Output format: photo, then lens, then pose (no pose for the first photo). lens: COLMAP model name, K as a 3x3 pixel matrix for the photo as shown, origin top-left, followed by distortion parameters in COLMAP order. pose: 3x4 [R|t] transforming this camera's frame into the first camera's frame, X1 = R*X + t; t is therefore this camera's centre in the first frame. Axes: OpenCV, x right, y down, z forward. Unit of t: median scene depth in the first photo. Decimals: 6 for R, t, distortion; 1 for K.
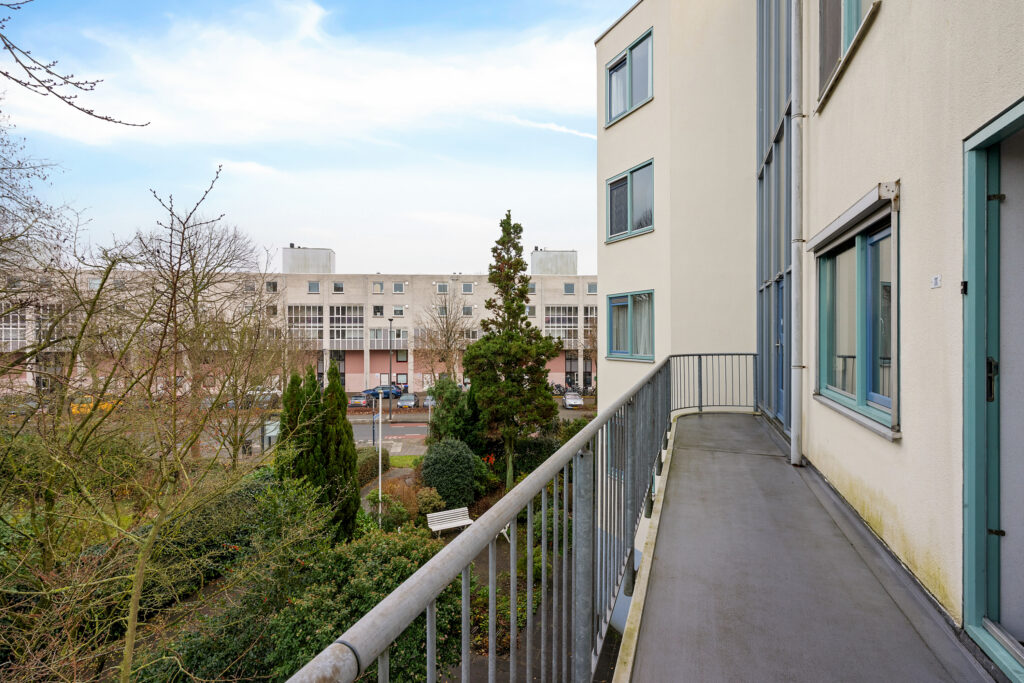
lens RADIAL K [[499.5, 0, 515.3], [0, 499.5, 334.1], [0, 0, 1]] dist [0.001673, 0.000426]
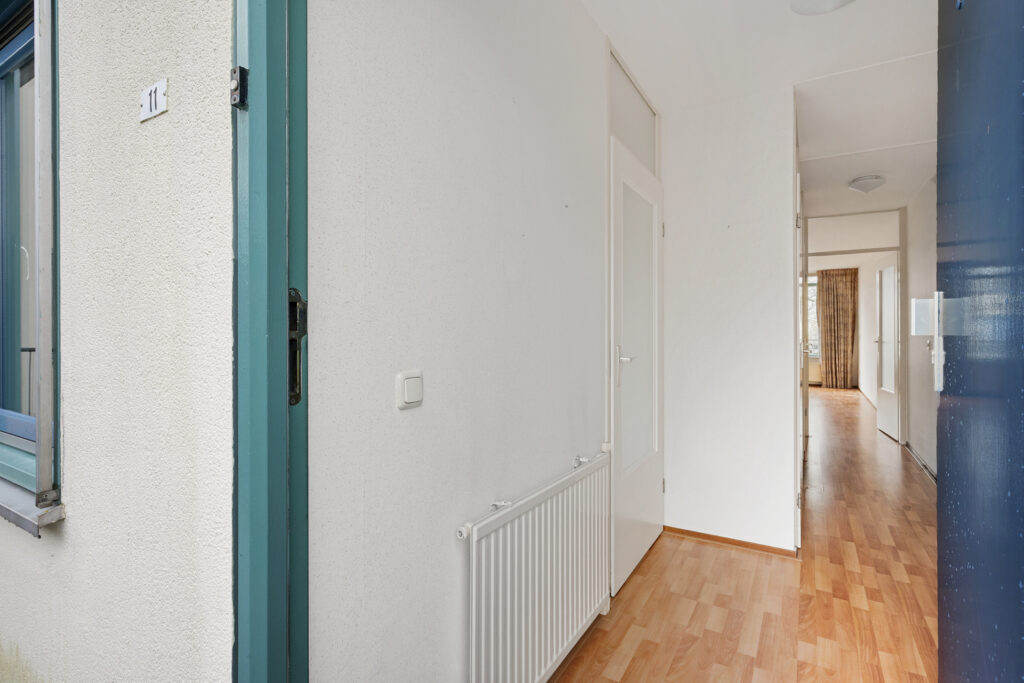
lens RADIAL K [[499.5, 0, 515.3], [0, 499.5, 334.1], [0, 0, 1]] dist [0.001673, 0.000426]
pose [[0.192211, -0.007634, 0.981324, 0.449043], [0.004620, 0.999966, 0.006874, 0.059331], [-0.981343, 0.003213, 0.192240, 0.567087]]
